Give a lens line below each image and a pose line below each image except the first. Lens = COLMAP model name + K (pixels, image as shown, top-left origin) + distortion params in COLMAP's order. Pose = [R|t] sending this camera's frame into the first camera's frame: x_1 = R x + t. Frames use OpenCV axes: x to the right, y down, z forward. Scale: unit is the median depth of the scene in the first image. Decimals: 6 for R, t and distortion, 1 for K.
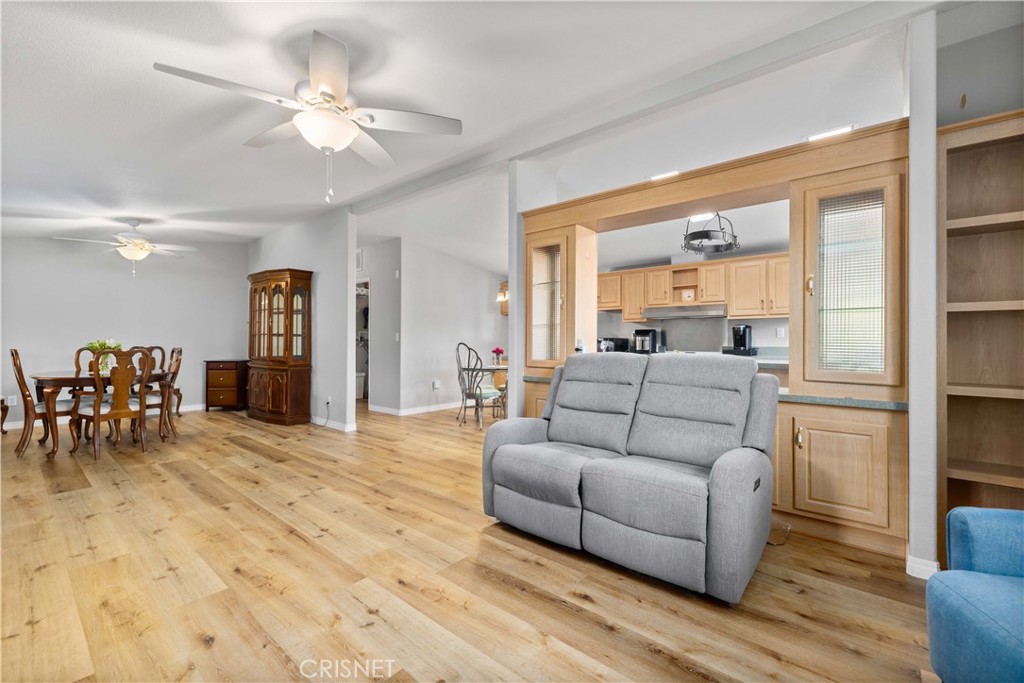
lens RADIAL K [[430.0, 0, 514.8], [0, 430.0, 338.3], [0, 0, 1]] dist [-0.001594, -0.000237]
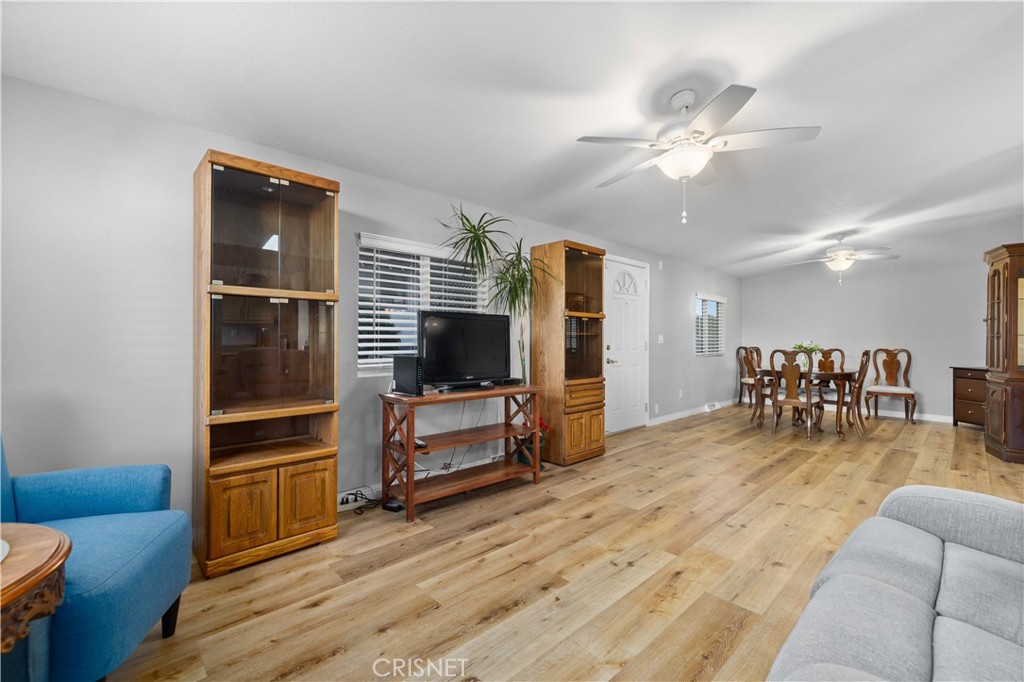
lens RADIAL K [[430.0, 0, 507.6], [0, 430.0, 335.0], [0, 0, 1]] dist [-0.001594, -0.000237]
pose [[-0.120345, -0.013915, -0.992635, 0.610714], [-0.001478, 0.999903, -0.013838, 0.002654], [0.992731, -0.000199, -0.120353, 0.524225]]
